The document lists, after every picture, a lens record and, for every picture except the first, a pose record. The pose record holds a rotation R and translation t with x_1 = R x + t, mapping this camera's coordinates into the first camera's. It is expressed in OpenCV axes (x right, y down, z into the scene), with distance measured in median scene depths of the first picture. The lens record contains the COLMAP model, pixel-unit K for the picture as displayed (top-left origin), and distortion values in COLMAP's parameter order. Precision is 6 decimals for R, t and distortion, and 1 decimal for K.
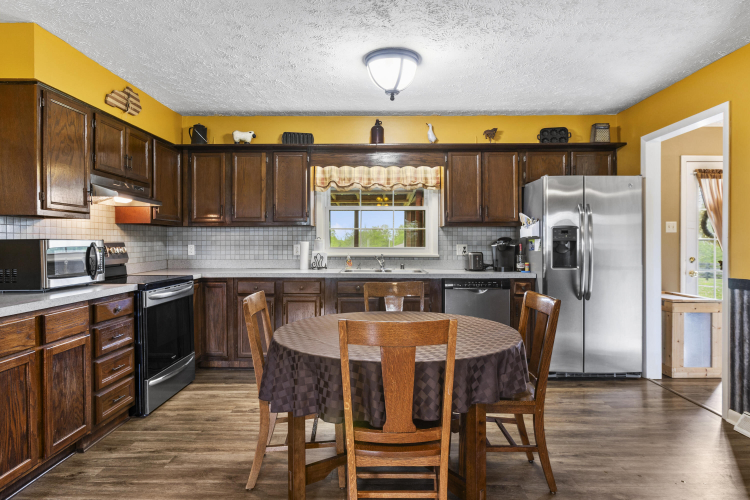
lens RADIAL K [[443.5, 0, 374.1], [0, 443.5, 245.9], [0, 0, 1]] dist [-0.002004, 0.003794]
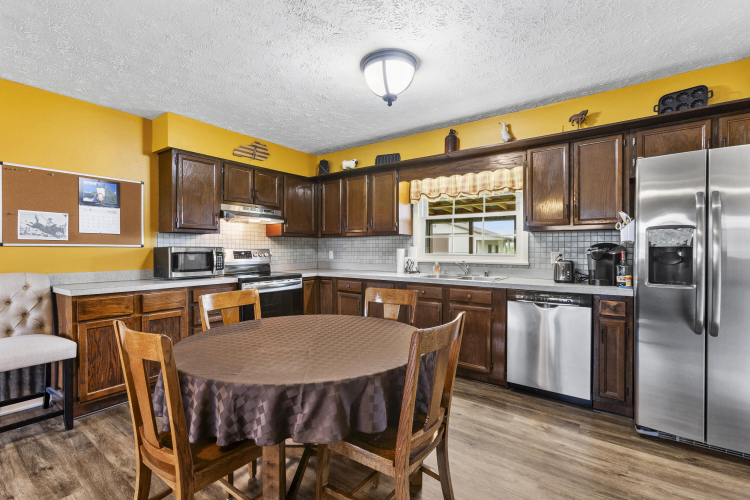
lens RADIAL K [[346.1, 0, 374.1], [0, 346.1, 253.2], [0, 0, 1]] dist [0.001149, 0.001962]
pose [[0.807929, 0.007038, -0.589238, 0.334592], [-0.005902, 0.999975, 0.003851, -0.000756], [0.589250, 0.000367, 0.807950, 0.249768]]
